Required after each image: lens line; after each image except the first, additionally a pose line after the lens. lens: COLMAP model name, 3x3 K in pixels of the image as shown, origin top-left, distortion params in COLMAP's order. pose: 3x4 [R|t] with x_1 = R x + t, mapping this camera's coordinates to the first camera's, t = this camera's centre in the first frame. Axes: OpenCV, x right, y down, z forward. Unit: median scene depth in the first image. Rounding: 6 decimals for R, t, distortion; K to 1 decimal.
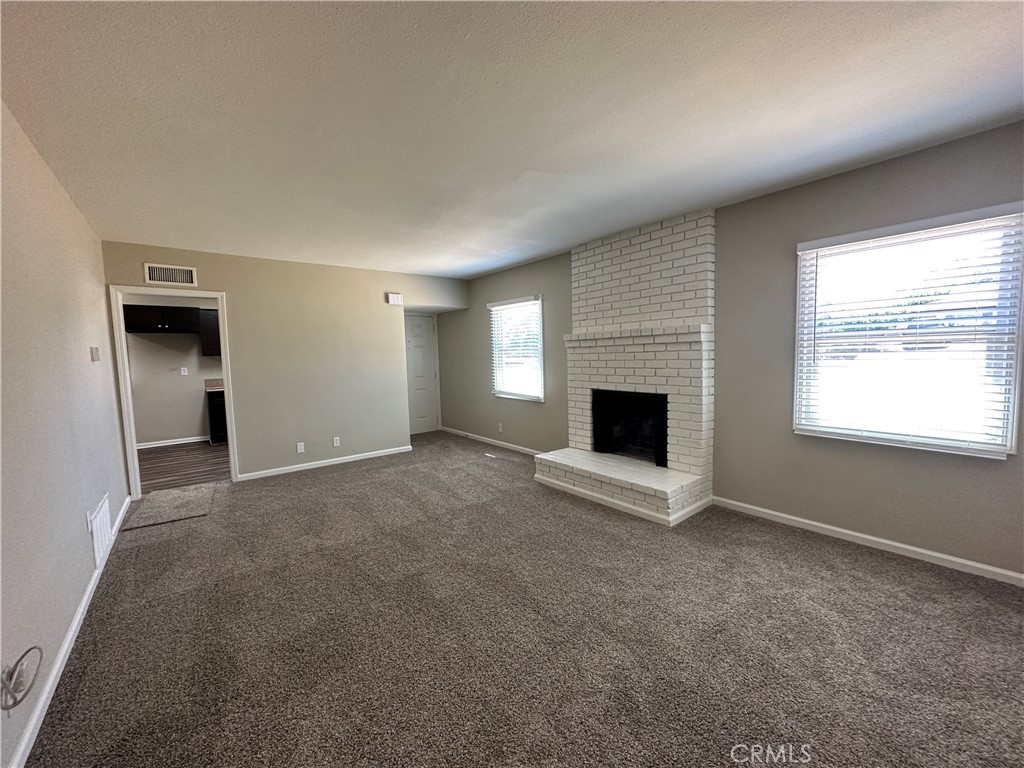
lens RADIAL K [[408.6, 0, 512.0], [0, 408.6, 384.0], [0, 0, 1]] dist [-0.001431, 0.000083]
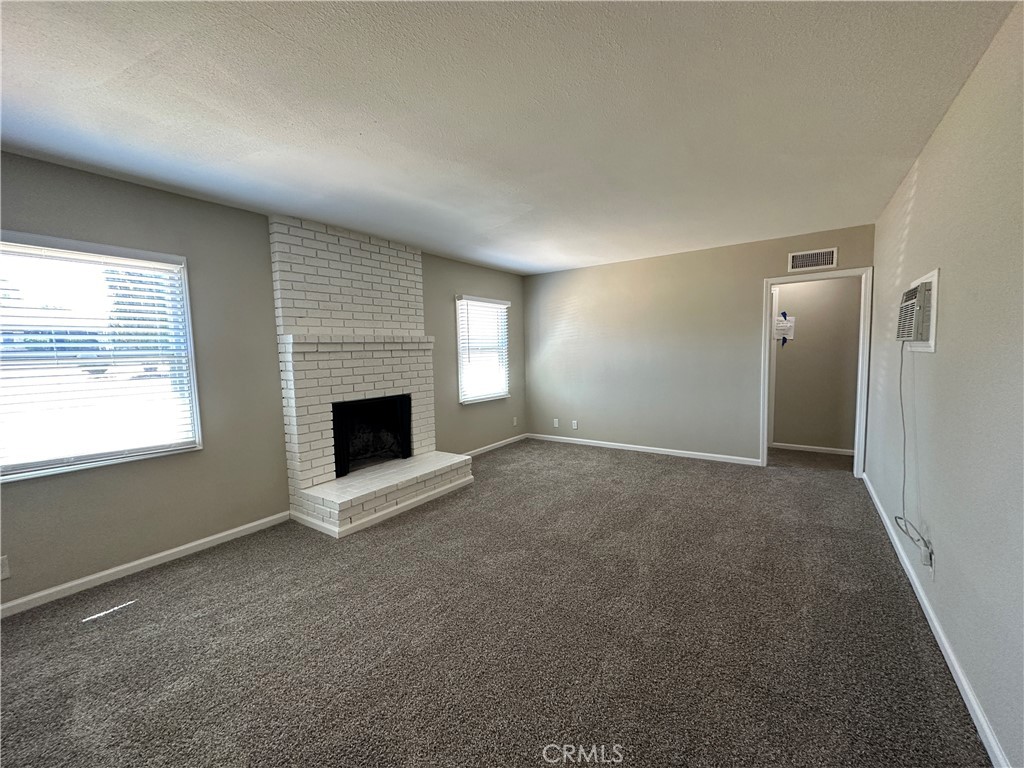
lens RADIAL K [[408.6, 0, 512.0], [0, 408.6, 384.0], [0, 0, 1]] dist [-0.001431, 0.000083]
pose [[-0.277860, -0.040250, 0.959778, -0.772947], [0.109774, 0.991246, 0.073350, -0.052174], [-0.954329, 0.125740, -0.271009, 0.972311]]
